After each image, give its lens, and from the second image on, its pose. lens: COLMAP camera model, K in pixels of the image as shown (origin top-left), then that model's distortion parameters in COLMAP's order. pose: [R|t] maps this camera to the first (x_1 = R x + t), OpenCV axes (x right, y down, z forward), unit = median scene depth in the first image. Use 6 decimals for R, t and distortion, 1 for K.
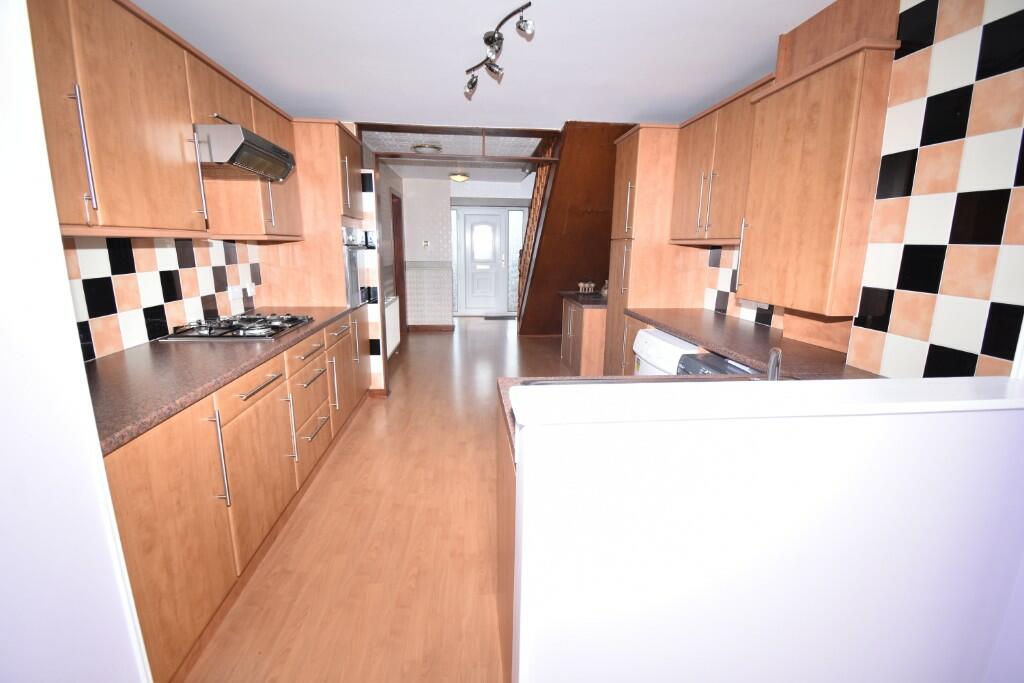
lens RADIAL K [[457.0, 0, 506.7], [0, 457.0, 339.7], [0, 0, 1]] dist [0.002627, -0.015145]
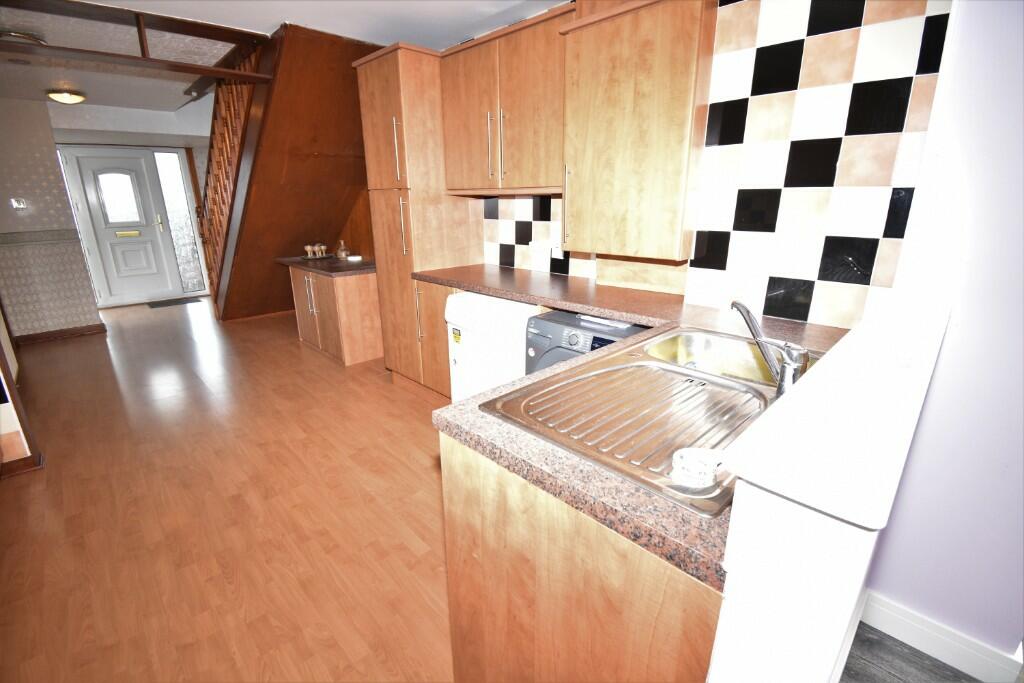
lens RADIAL K [[460.4, 0, 521.1], [0, 460.4, 340.4], [0, 0, 1]] dist [0.028949, -0.030808]
pose [[0.772846, -0.200172, 0.602196, -0.183088], [0.142993, 0.979474, 0.142066, -0.052518], [-0.618273, -0.023685, 0.785606, 0.267169]]
